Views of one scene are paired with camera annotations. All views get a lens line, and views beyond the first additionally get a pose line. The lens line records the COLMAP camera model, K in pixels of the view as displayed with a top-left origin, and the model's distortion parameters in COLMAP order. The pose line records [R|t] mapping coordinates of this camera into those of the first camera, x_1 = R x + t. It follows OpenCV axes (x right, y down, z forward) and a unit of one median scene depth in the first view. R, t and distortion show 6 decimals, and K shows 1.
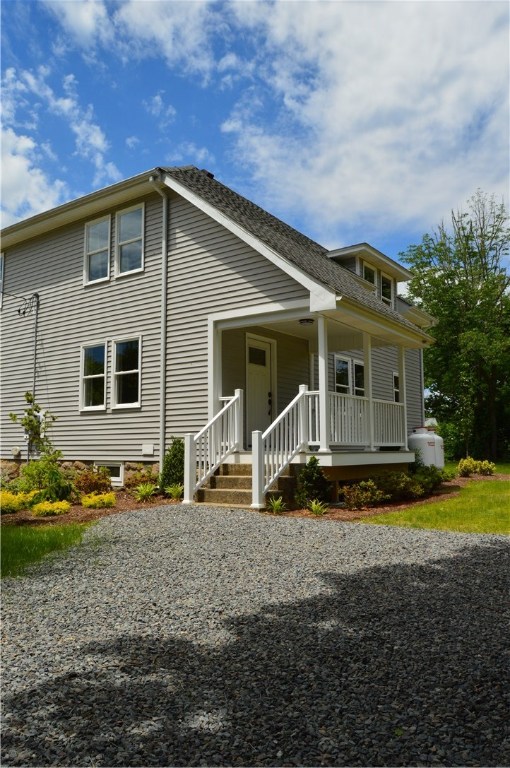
lens RADIAL K [[600.0, 0, 234.0], [0, 600.0, 396.7], [0, 0, 1]] dist [-0.089764, 0.031958]
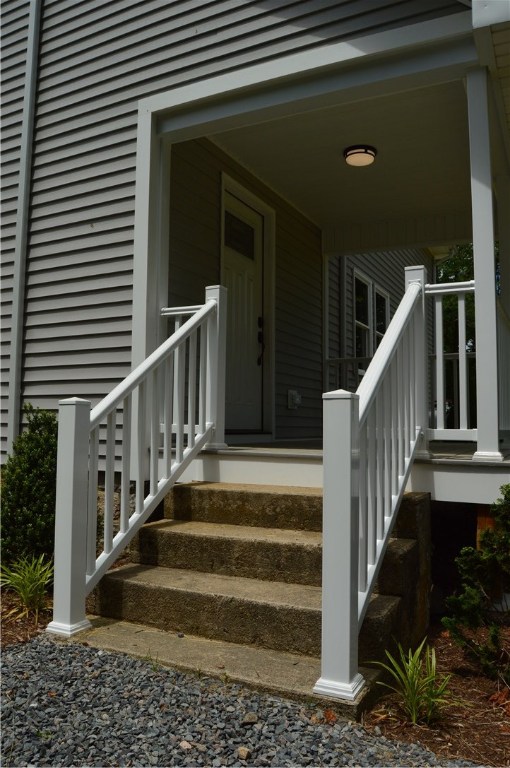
lens RADIAL K [[600.0, 0, 229.4], [0, 600.0, 389.9], [0, 0, 1]] dist [-0.089764, 0.031958]
pose [[0.988579, 0.025026, 0.148613, -0.036232], [-0.030036, 0.999050, 0.031562, 0.038918], [-0.147682, -0.035666, 0.988392, 0.587821]]
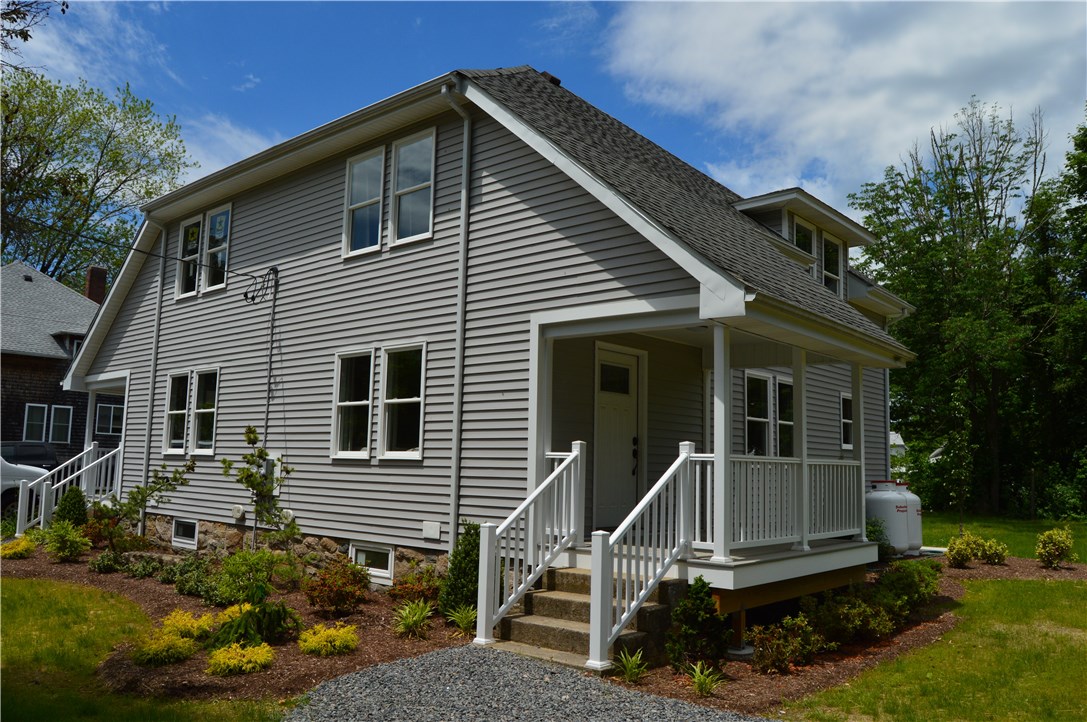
lens RADIAL K [[849.3, 0, 536.5], [0, 849.3, 367.0], [0, 0, 1]] dist [-0.089764, 0.031958]
pose [[0.996530, 0.015498, -0.081778, 0.031966], [-0.017646, 0.999517, -0.025598, -0.059948], [0.081342, 0.026952, 0.996322, 0.148597]]
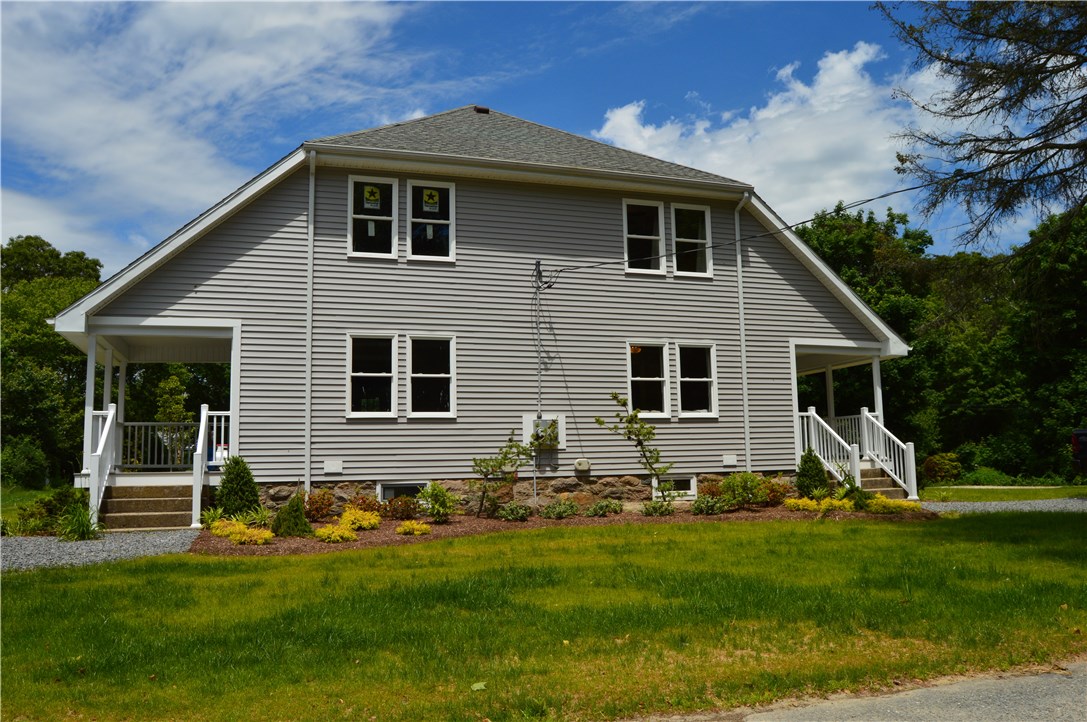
lens RADIAL K [[854.5, 0, 547.5], [0, 854.5, 365.3], [0, 0, 1]] dist [-0.073883, -0.001383]
pose [[0.581330, 0.089672, 0.808711, -1.523516], [-0.057331, 0.995953, -0.069222, 0.046933], [-0.811646, -0.006123, 0.584118, 0.430457]]
